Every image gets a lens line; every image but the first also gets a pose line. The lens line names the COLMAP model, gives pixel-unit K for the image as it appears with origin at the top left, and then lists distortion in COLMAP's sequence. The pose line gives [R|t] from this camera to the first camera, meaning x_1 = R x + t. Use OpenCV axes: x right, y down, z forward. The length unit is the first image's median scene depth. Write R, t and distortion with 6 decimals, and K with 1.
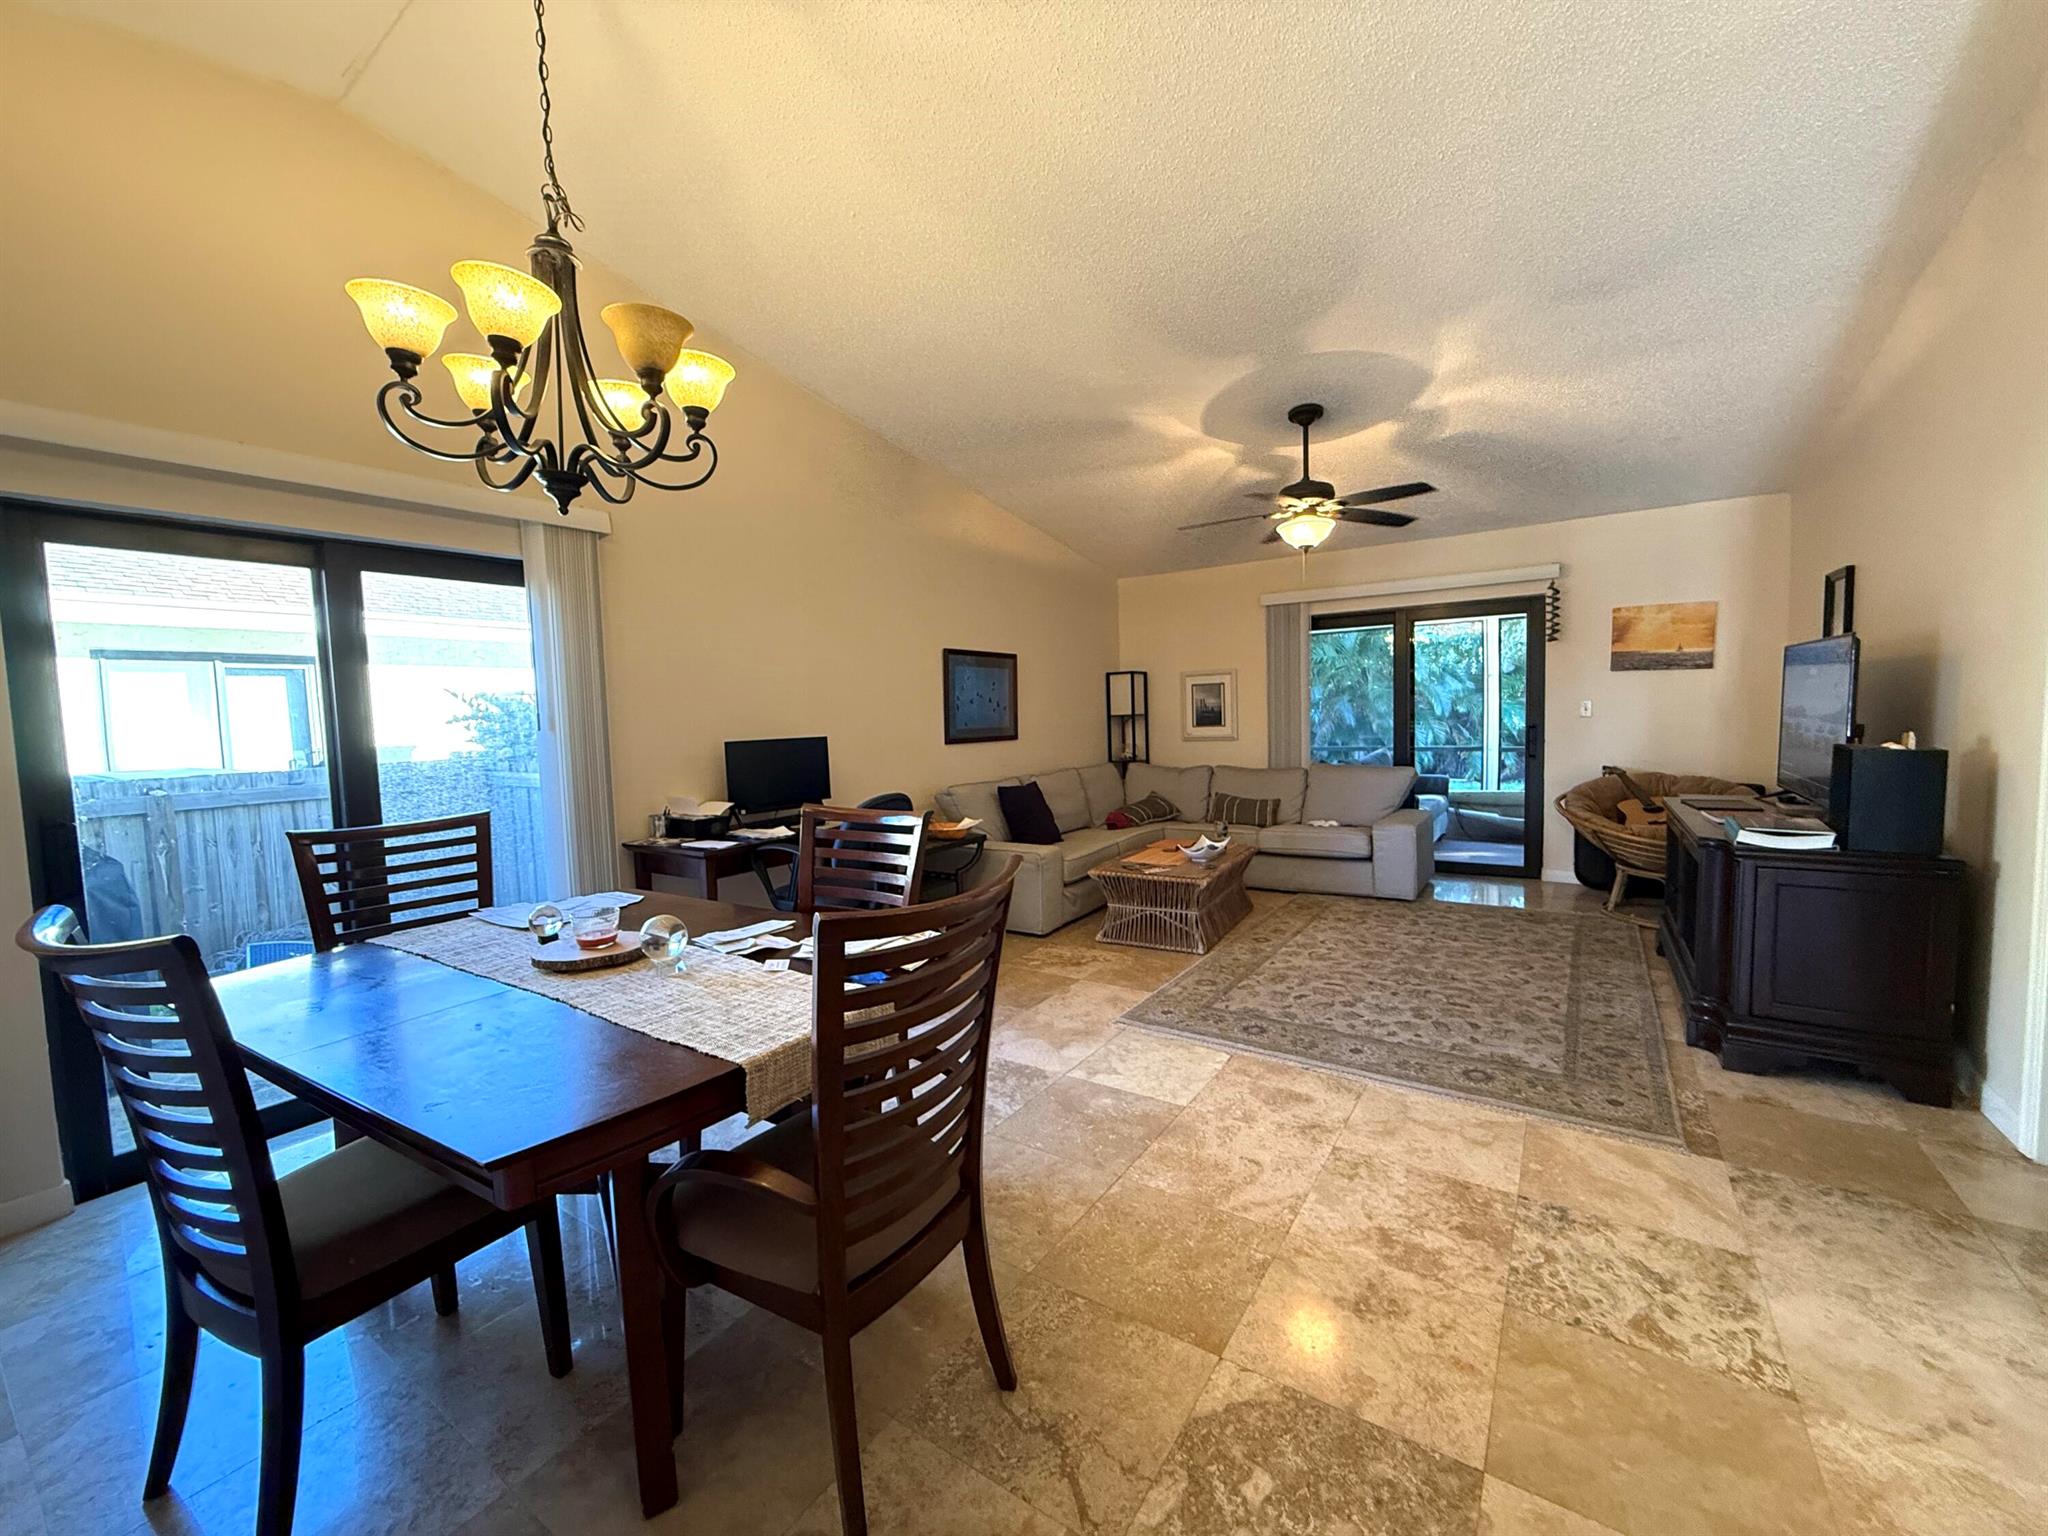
lens RADIAL K [[821.4, 0, 1018.7], [0, 821.4, 763.2], [0, 0, 1]] dist [-0.003105, 0.001180]
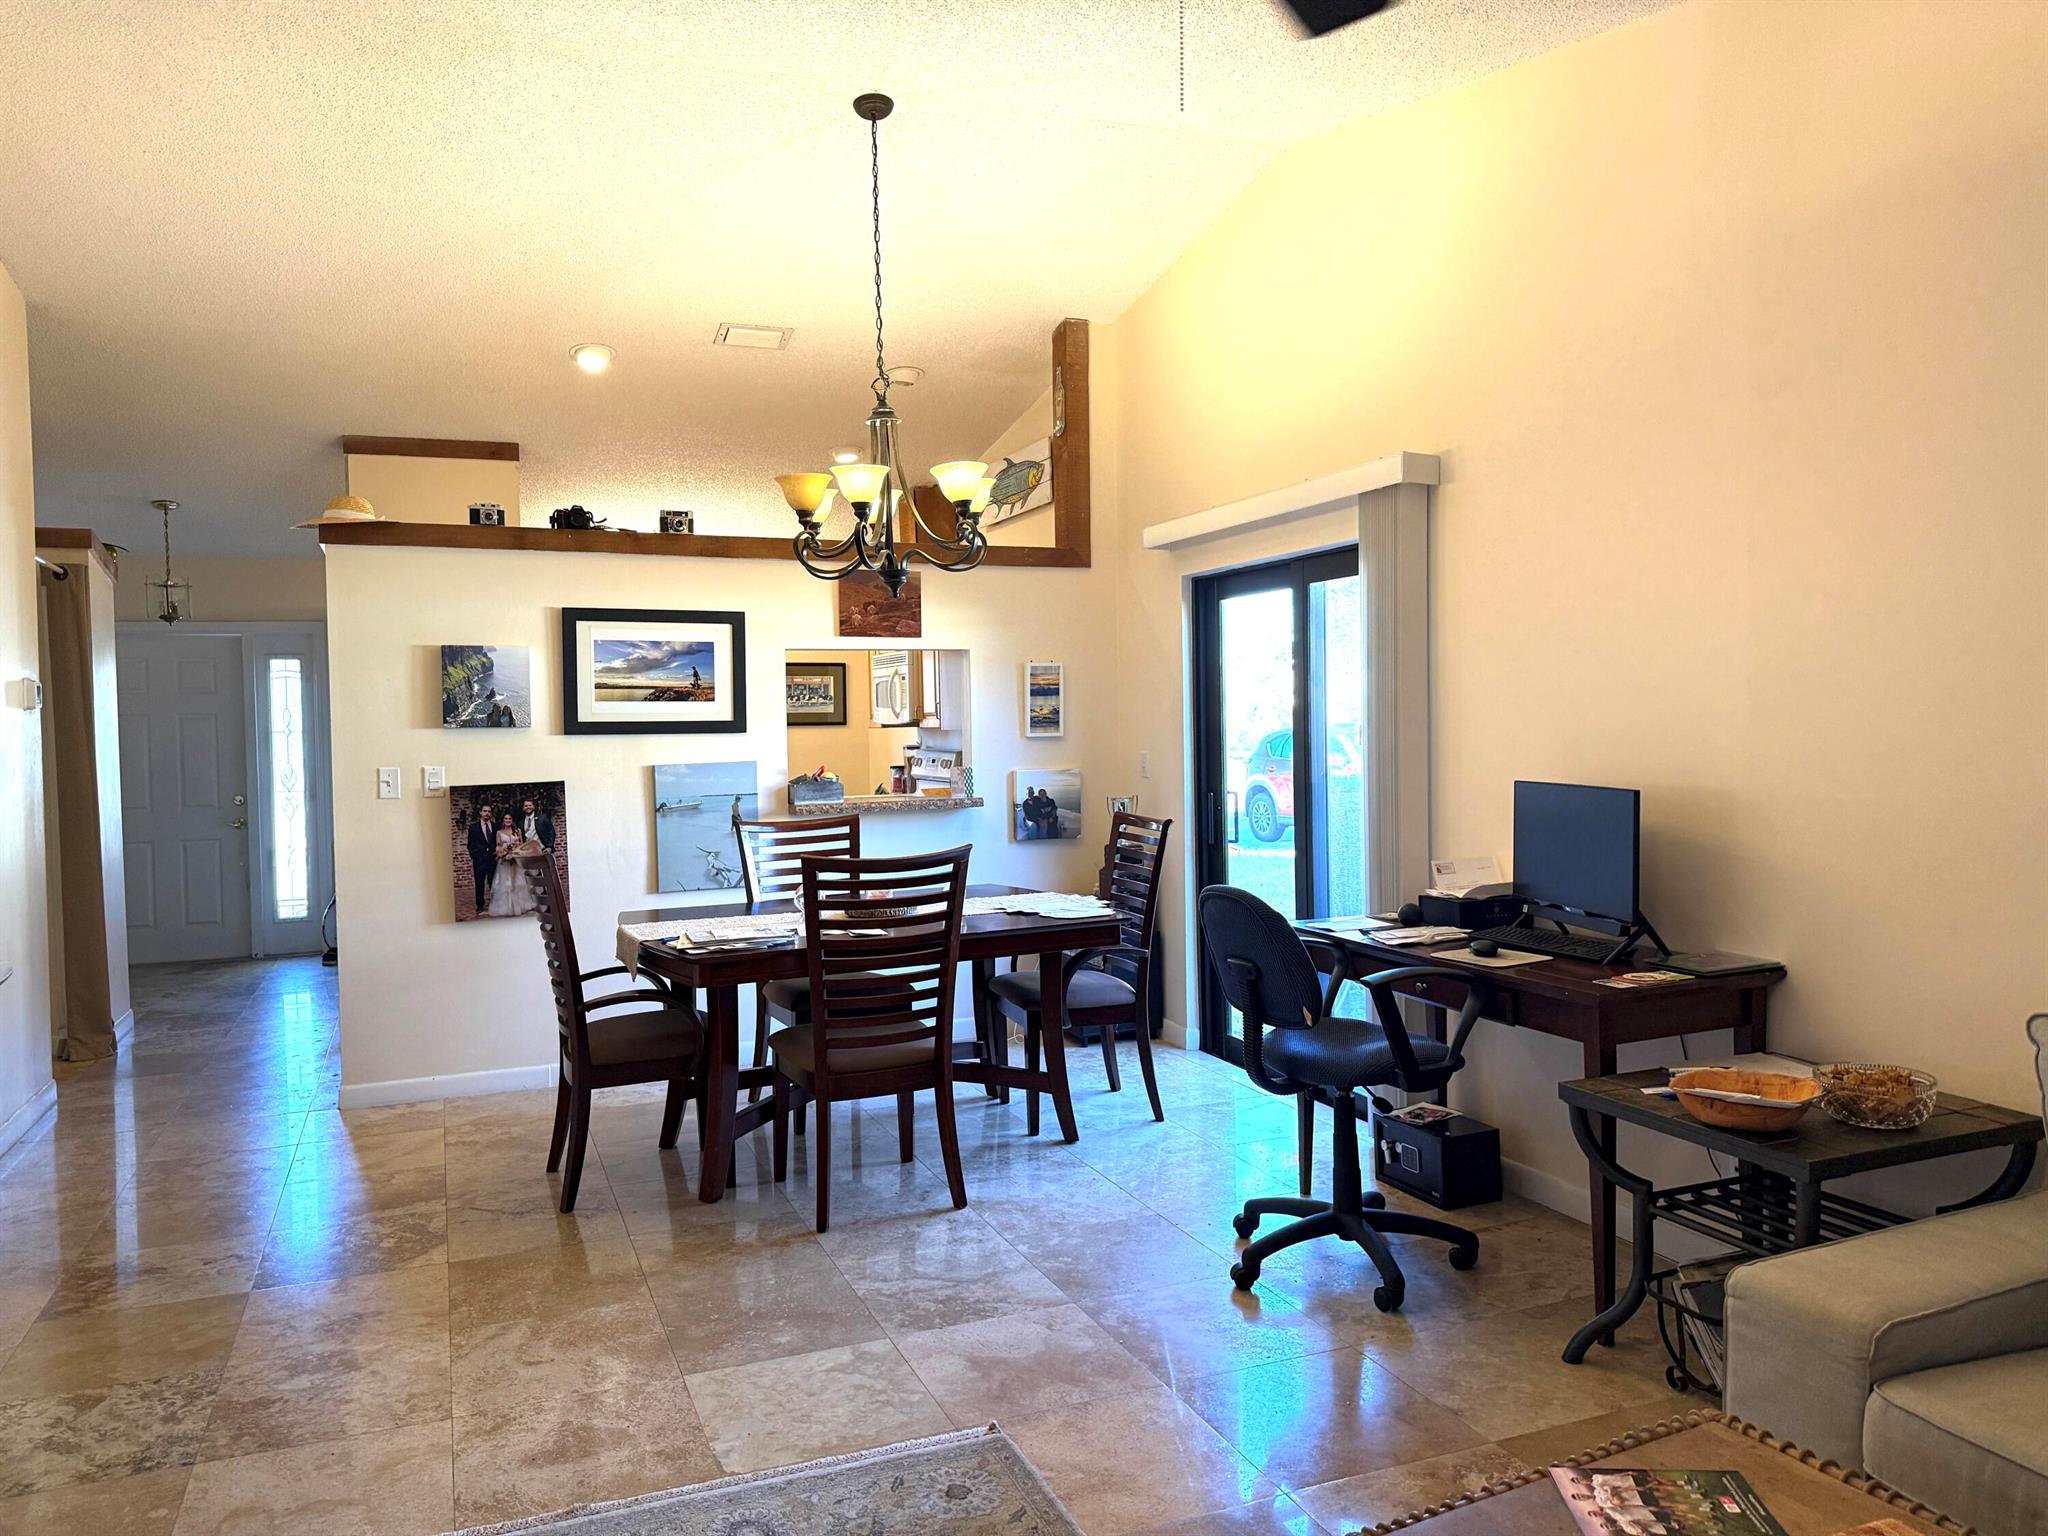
lens RADIAL K [[1442.0, 0, 1006.5], [0, 1442.0, 754.4], [0, 0, 1]] dist [0.033463, -0.031712]
pose [[-0.565996, 0.066937, -0.821686, 0.820693], [-0.016301, 0.995595, 0.092333, -0.160435], [0.824247, 0.065654, -0.562411, 1.535687]]
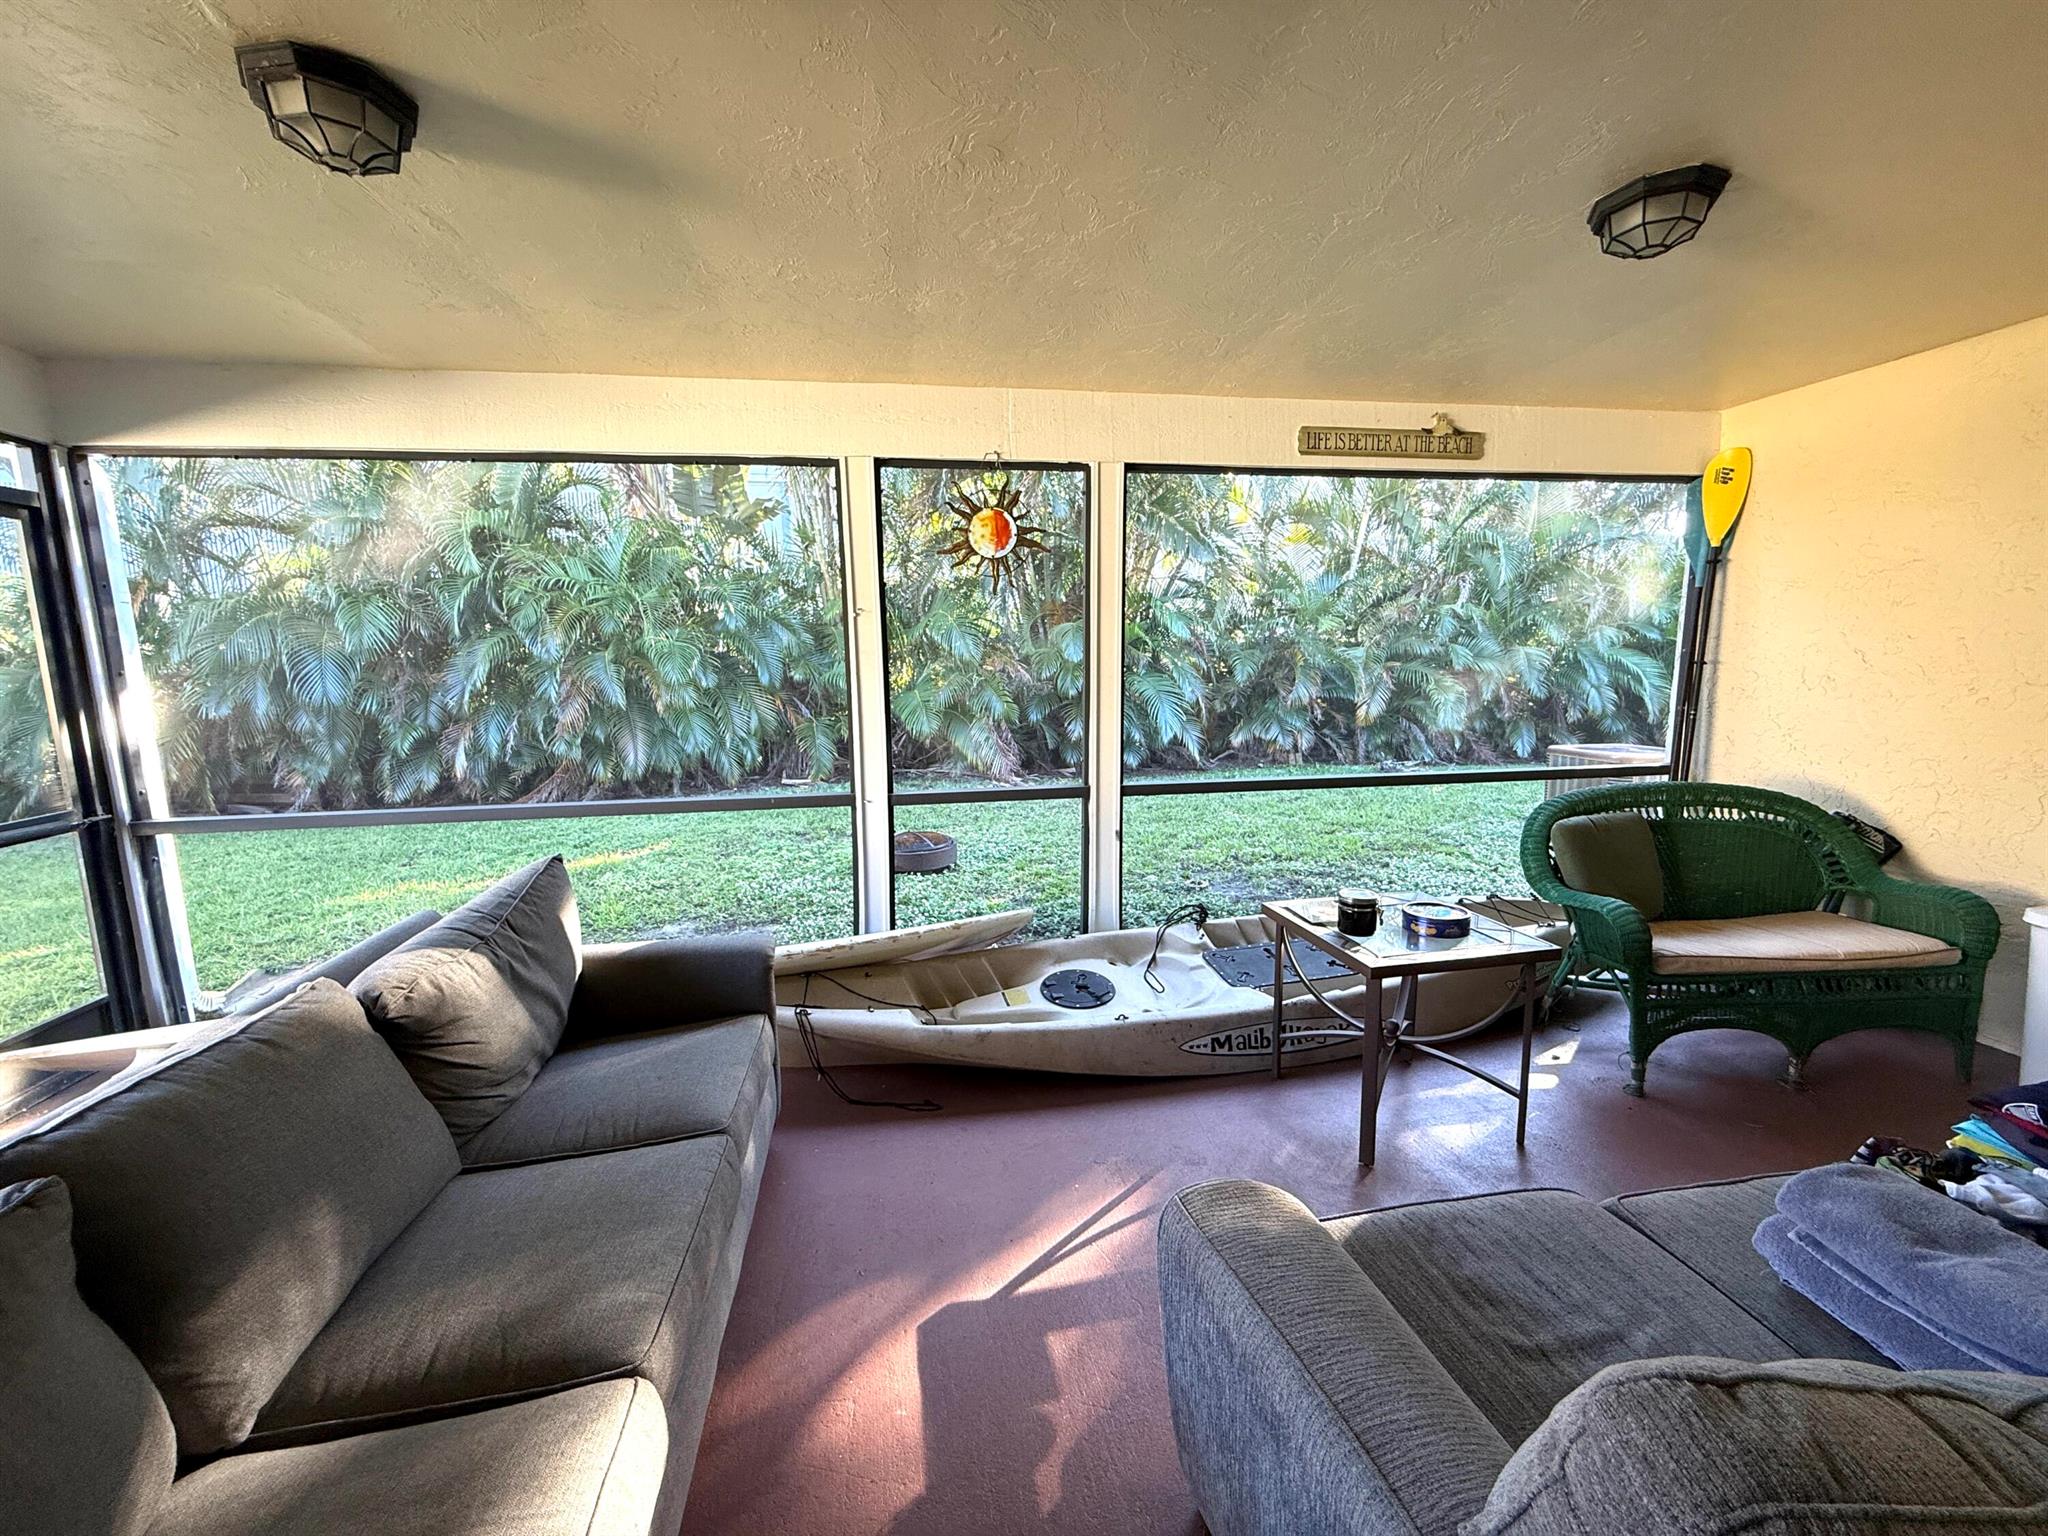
lens RADIAL K [[821.4, 0, 1019.1], [0, 821.4, 765.5], [0, 0, 1]] dist [-0.003105, 0.001180]
pose [[0.726197, -0.076271, 0.683243, 0.984154], [0.032557, 0.996527, 0.076640, -0.177372], [-0.686715, -0.033411, 0.726158, 1.829998]]
